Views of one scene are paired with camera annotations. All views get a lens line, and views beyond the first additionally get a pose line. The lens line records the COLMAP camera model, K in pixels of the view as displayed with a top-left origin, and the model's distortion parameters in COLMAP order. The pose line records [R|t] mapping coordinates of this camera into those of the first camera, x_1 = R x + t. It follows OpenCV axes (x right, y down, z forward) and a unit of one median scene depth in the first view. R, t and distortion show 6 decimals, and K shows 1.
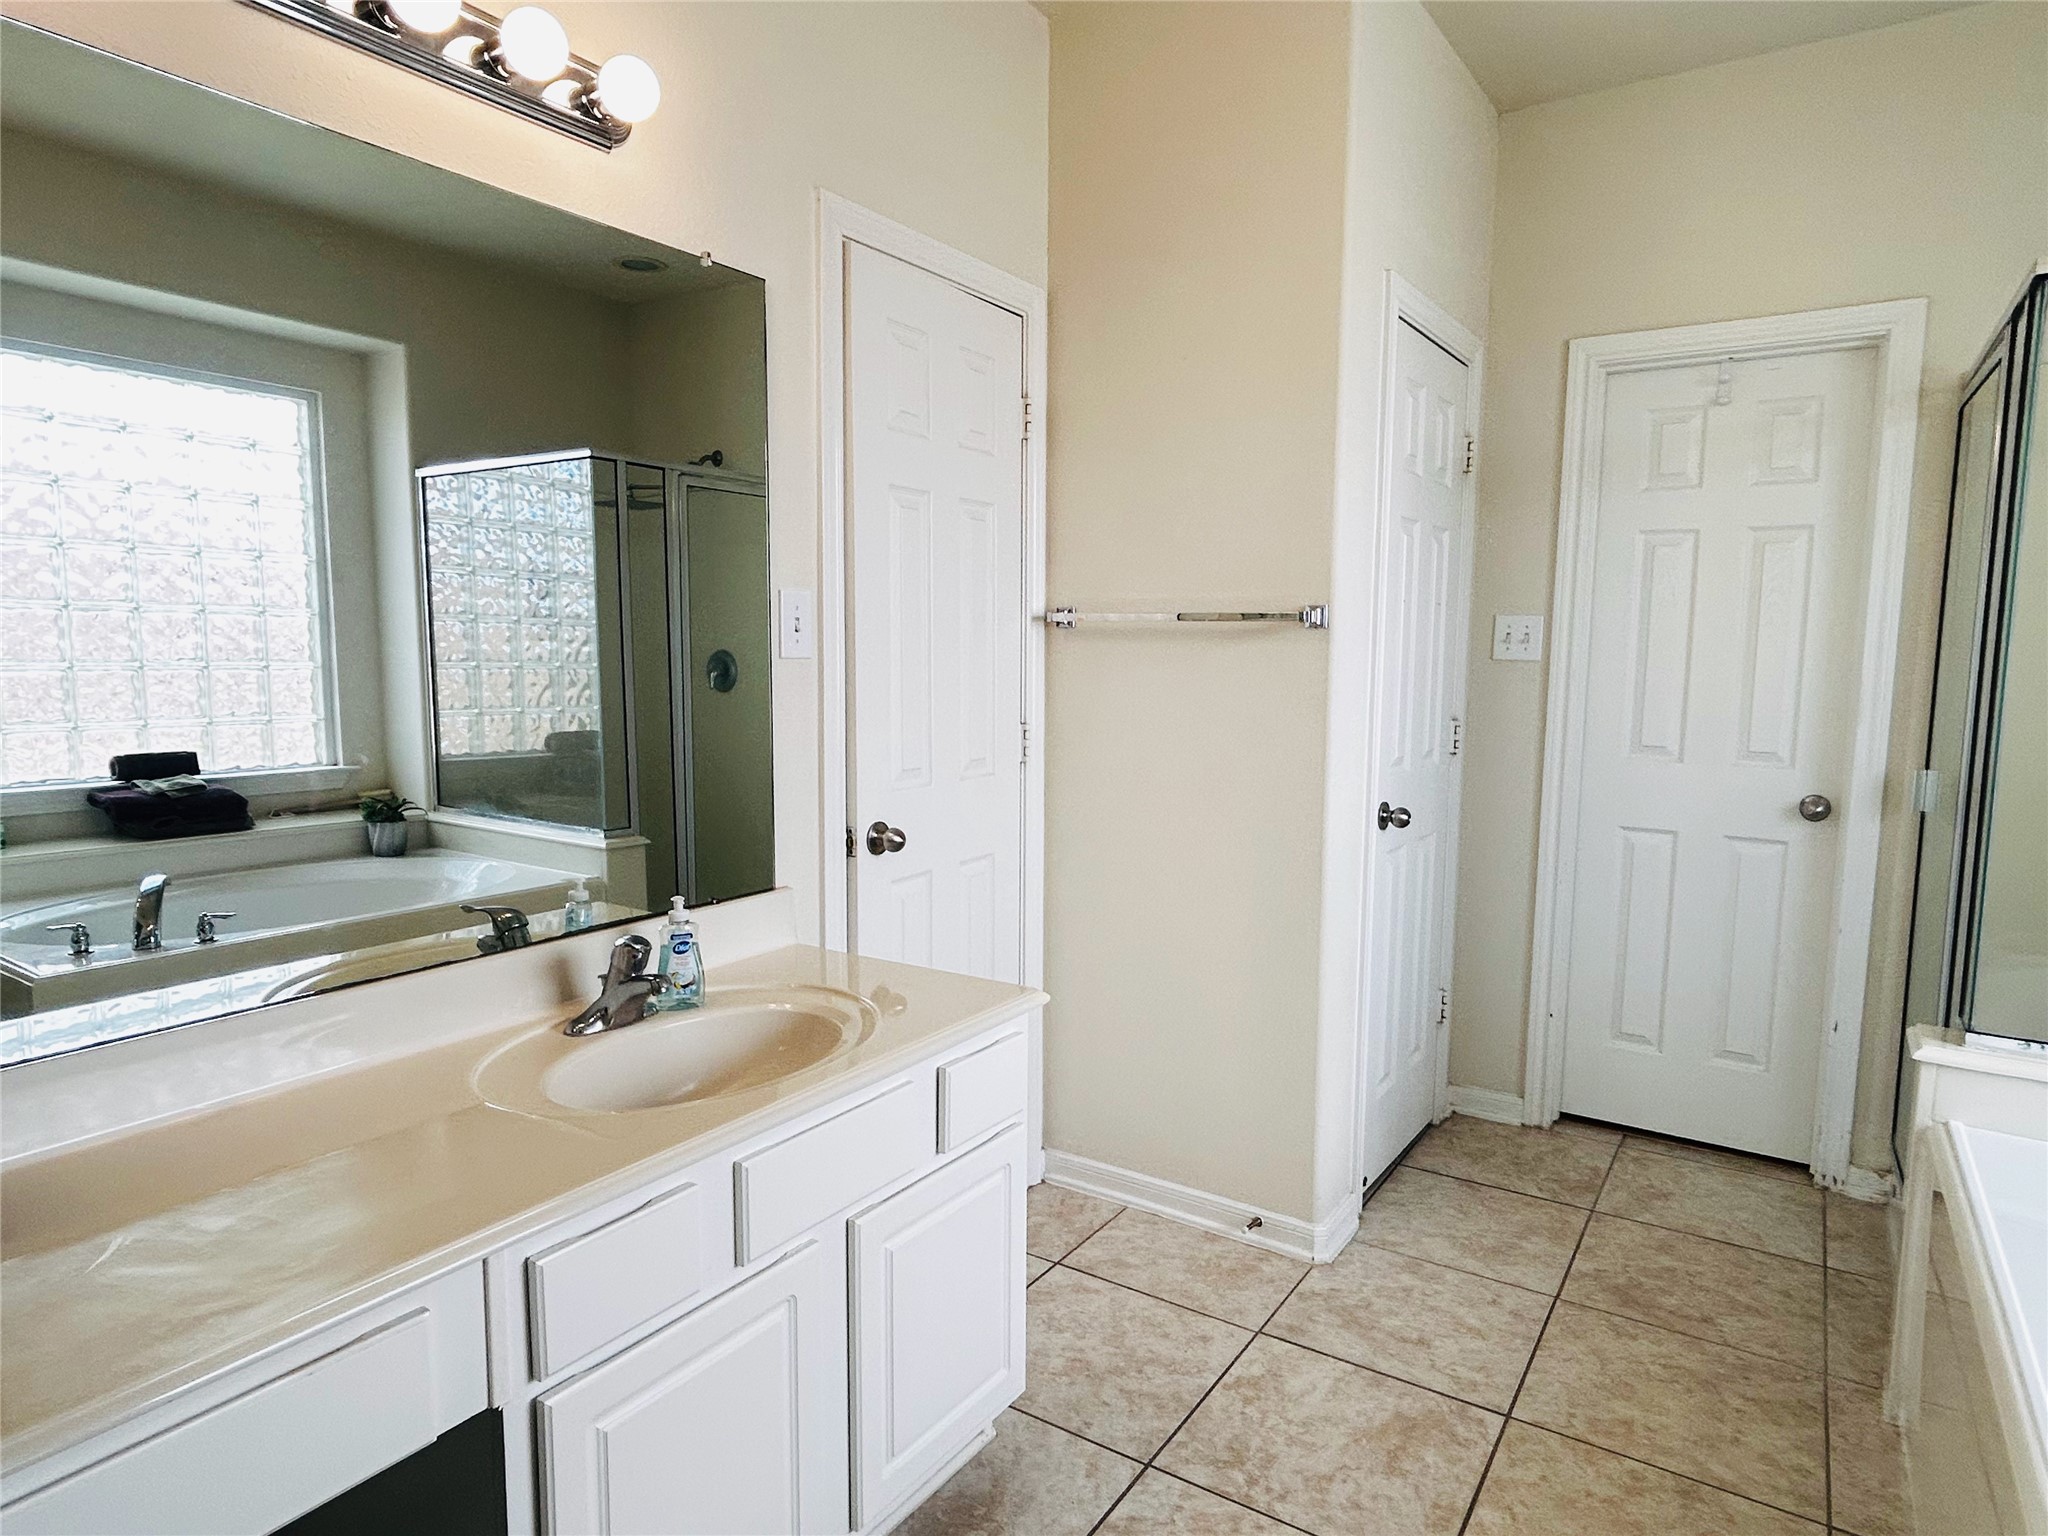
lens RADIAL K [[1206.9, 0, 1030.3], [0, 1206.9, 771.0], [0, 0, 1]] dist [0.008075, 0.002528]
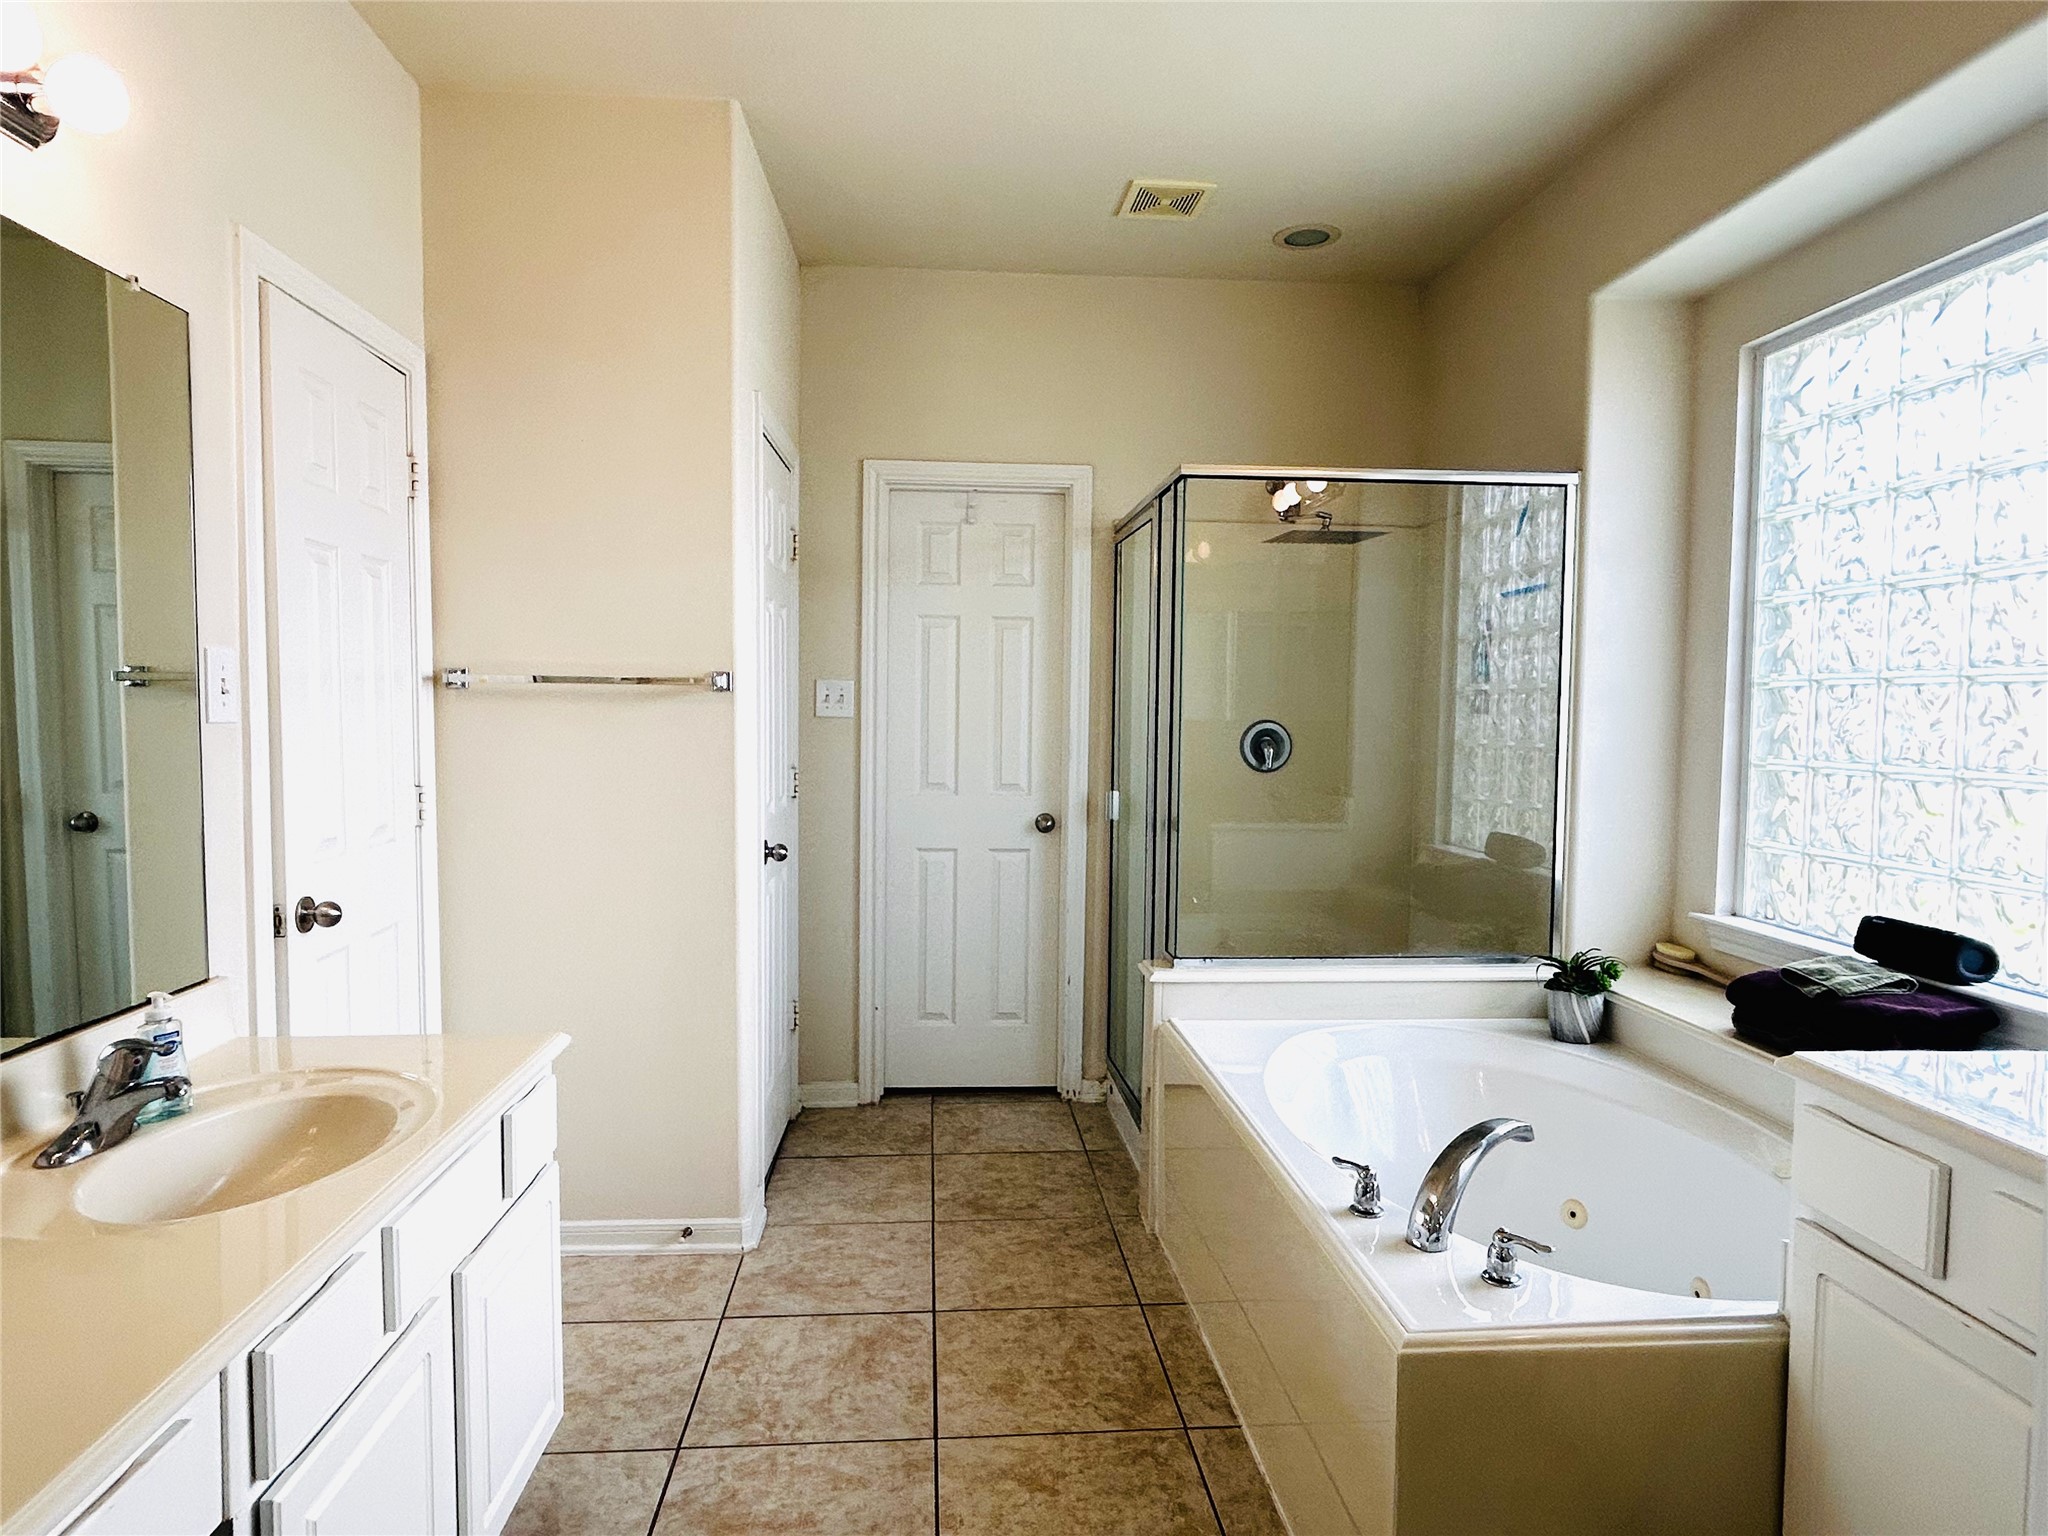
lens RADIAL K [[1206.9, 0, 1016.5], [0, 1206.9, 773.5], [0, 0, 1]] dist [0.008075, 0.002528]
pose [[0.793605, -0.037337, 0.607287, -0.223425], [0.062936, 0.997799, -0.020897, 0.001215], [-0.605170, 0.054804, 0.794208, -0.071002]]
